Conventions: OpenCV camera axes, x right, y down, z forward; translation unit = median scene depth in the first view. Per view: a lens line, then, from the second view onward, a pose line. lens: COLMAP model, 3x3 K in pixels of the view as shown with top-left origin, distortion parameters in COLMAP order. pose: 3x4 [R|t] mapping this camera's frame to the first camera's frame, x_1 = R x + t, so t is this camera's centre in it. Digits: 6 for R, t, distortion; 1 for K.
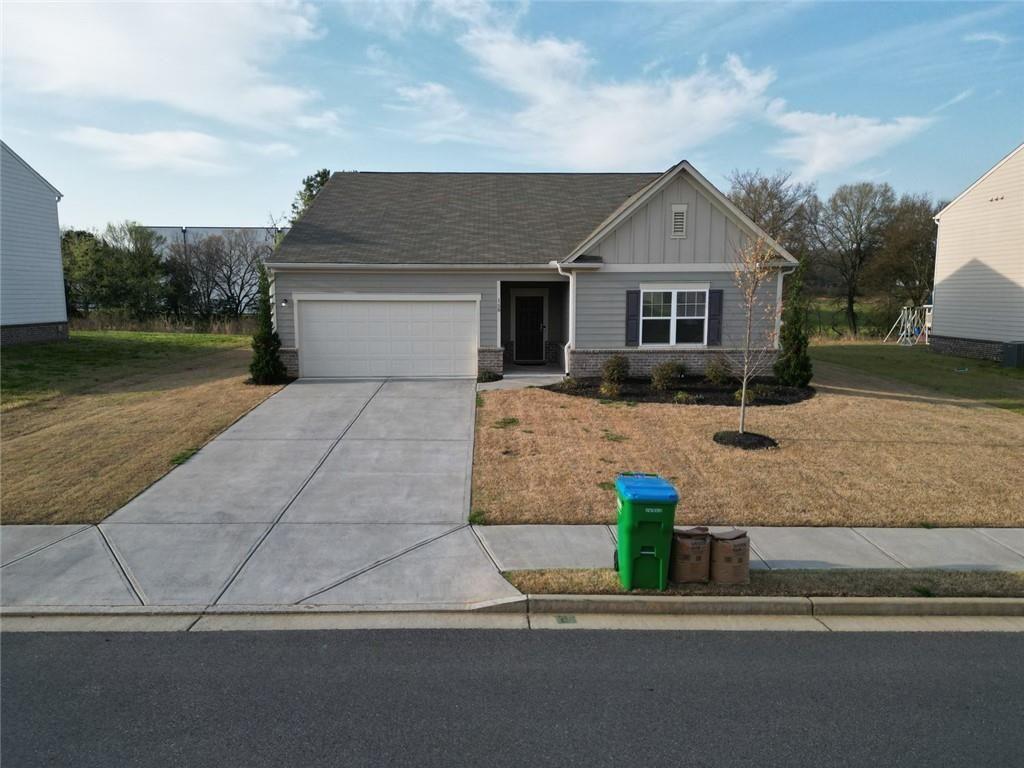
lens RADIAL K [[710.5, 0, 499.7], [0, 710.5, 386.1], [0, 0, 1]] dist [0.059197, -0.040436]
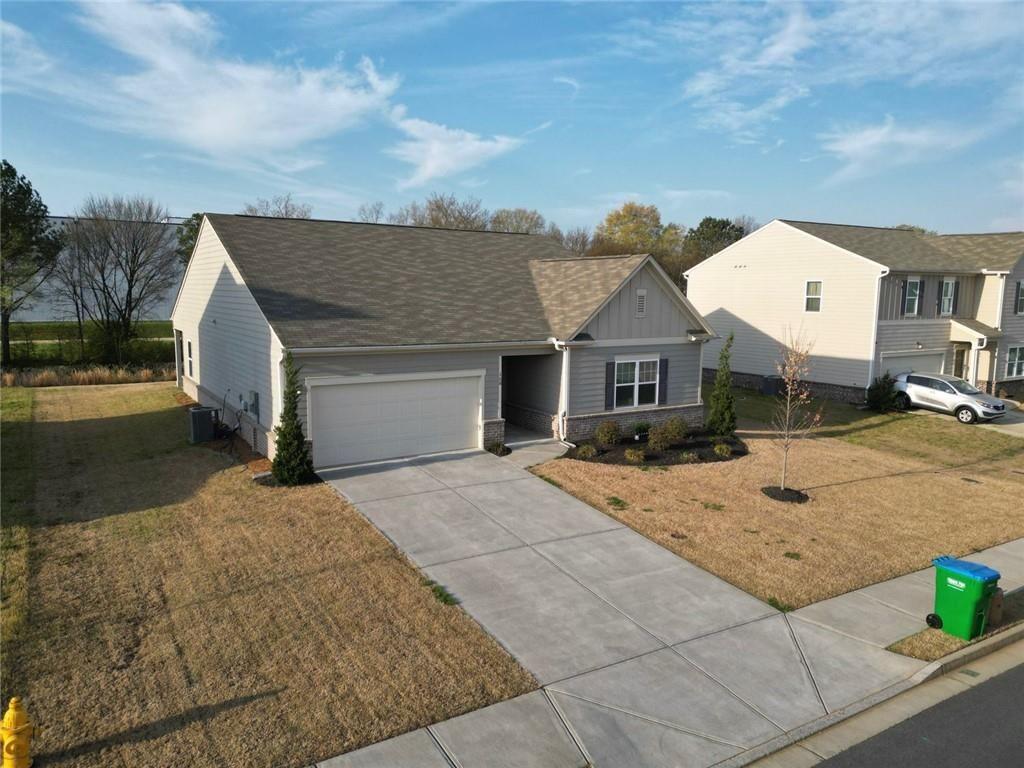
lens RADIAL K [[739.0, 0, 512.0], [0, 739.0, 384.0], [0, 0, 1]] dist [0.073524, -0.038401]
pose [[0.852399, -0.056865, 0.519791, -0.565874], [0.053367, 0.998339, 0.021703, -0.132184], [-0.520162, 0.009240, 0.854018, 0.062188]]
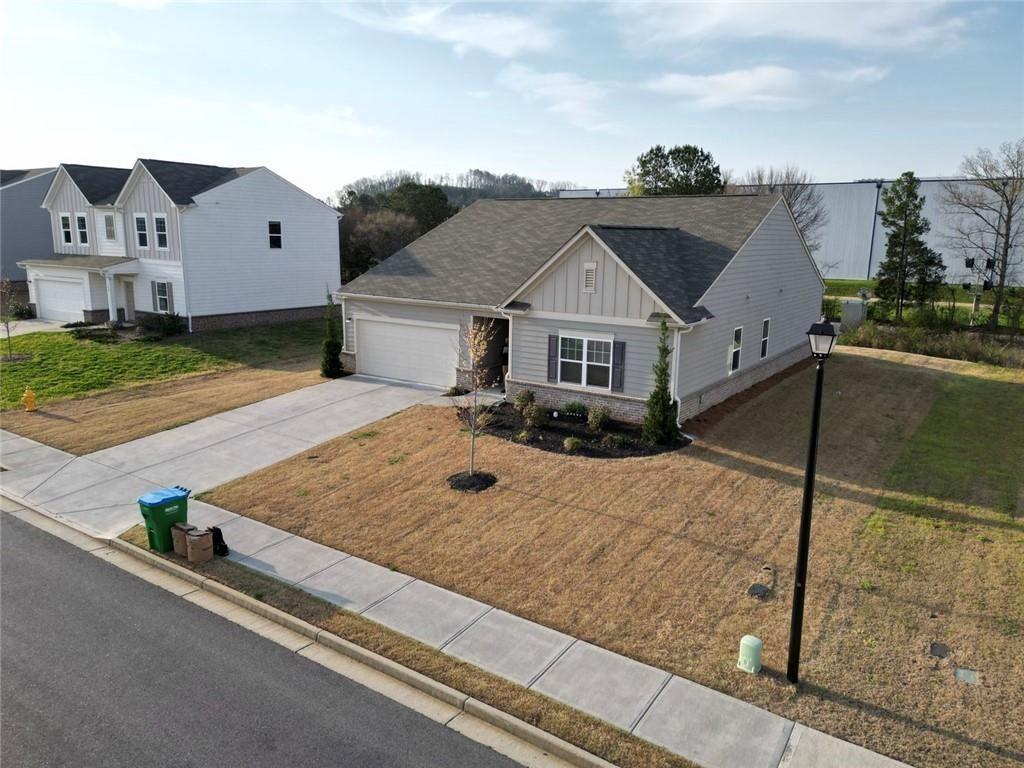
lens RADIAL K [[710.5, 0, 499.7], [0, 710.5, 386.1], [0, 0, 1]] dist [0.059197, -0.040436]
pose [[0.821581, 0.131815, -0.554644, 0.756667], [-0.091994, 0.990806, 0.099203, -0.156835], [0.562621, -0.030479, 0.826153, -0.000124]]
